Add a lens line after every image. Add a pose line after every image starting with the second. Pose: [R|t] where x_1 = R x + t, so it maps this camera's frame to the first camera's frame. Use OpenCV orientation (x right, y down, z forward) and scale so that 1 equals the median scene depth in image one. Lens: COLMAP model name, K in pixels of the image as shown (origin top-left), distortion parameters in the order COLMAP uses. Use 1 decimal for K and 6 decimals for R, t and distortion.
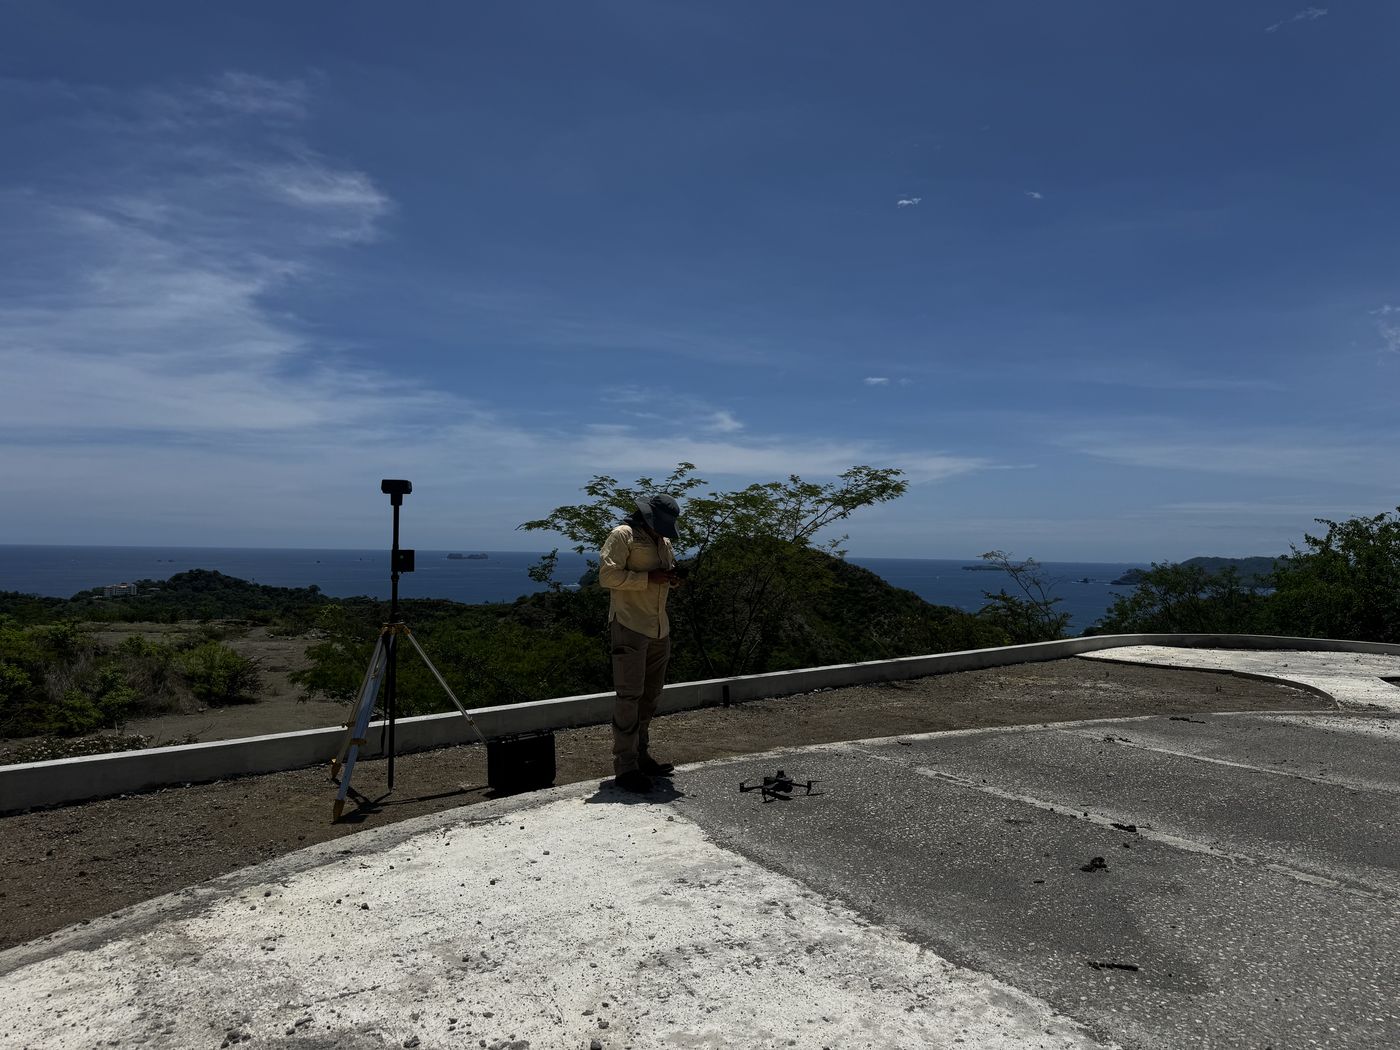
lens RADIAL K [[957.1, 0, 743.7], [0, 957.1, 528.1], [0, 0, 1]] dist [0.056320, -0.085224]
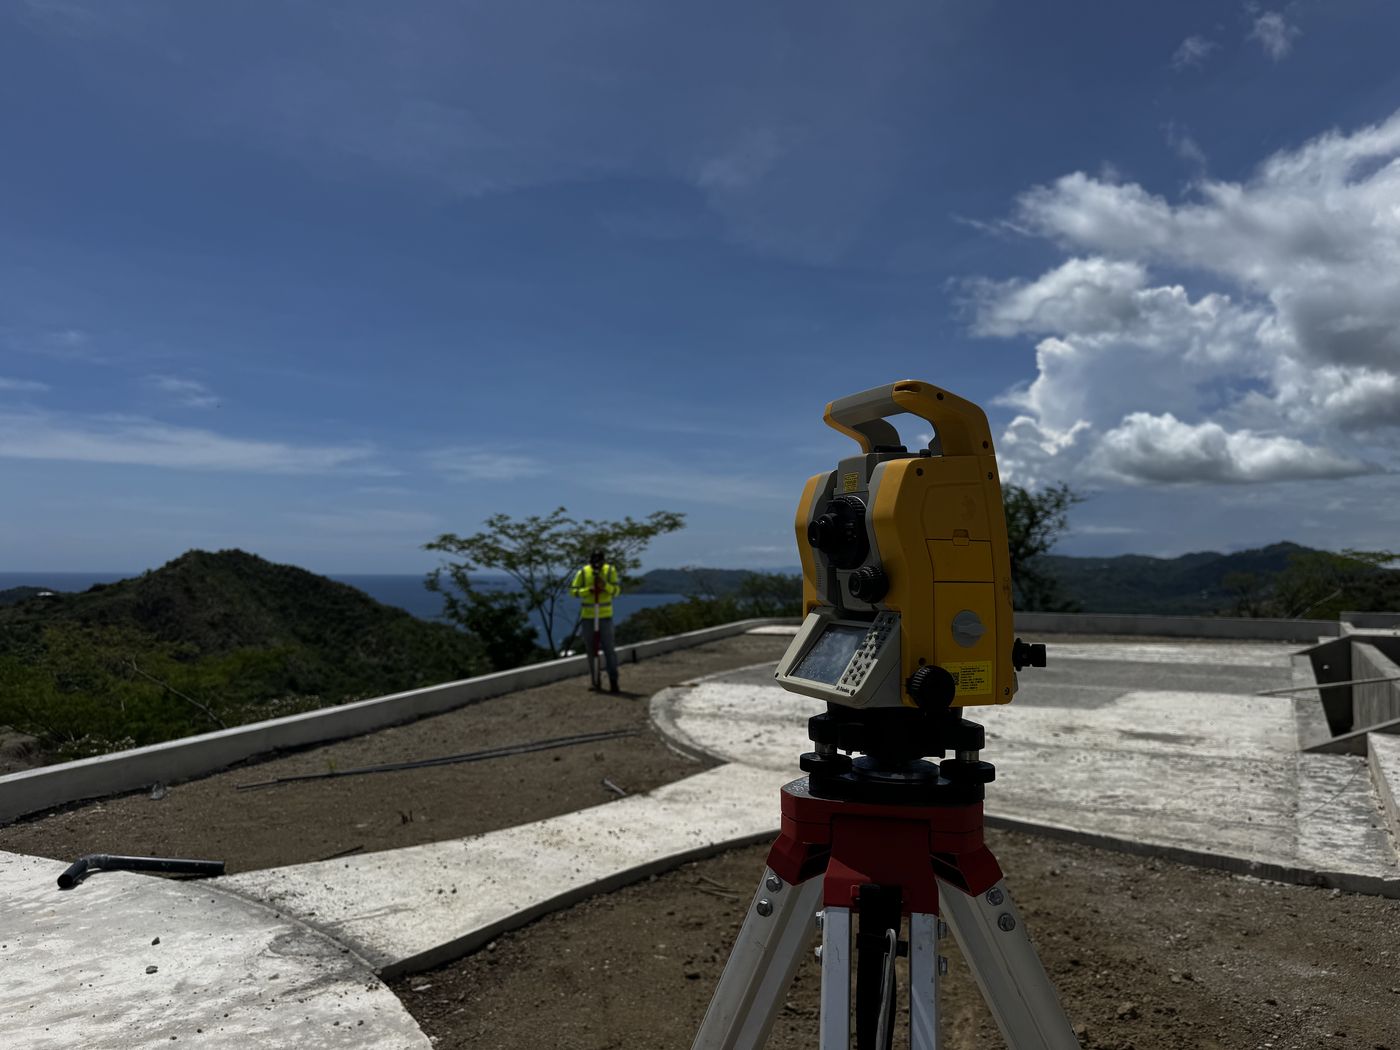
lens RADIAL K [[1067.0, 0, 701.2], [0, 1067.0, 532.7], [0, 0, 1]] dist [0.061897, -0.052500]
pose [[0.860985, 0.009910, 0.508534, -0.115069], [-0.006086, 0.999939, -0.009181, -0.002340], [-0.508594, 0.004809, 0.860993, -0.085521]]
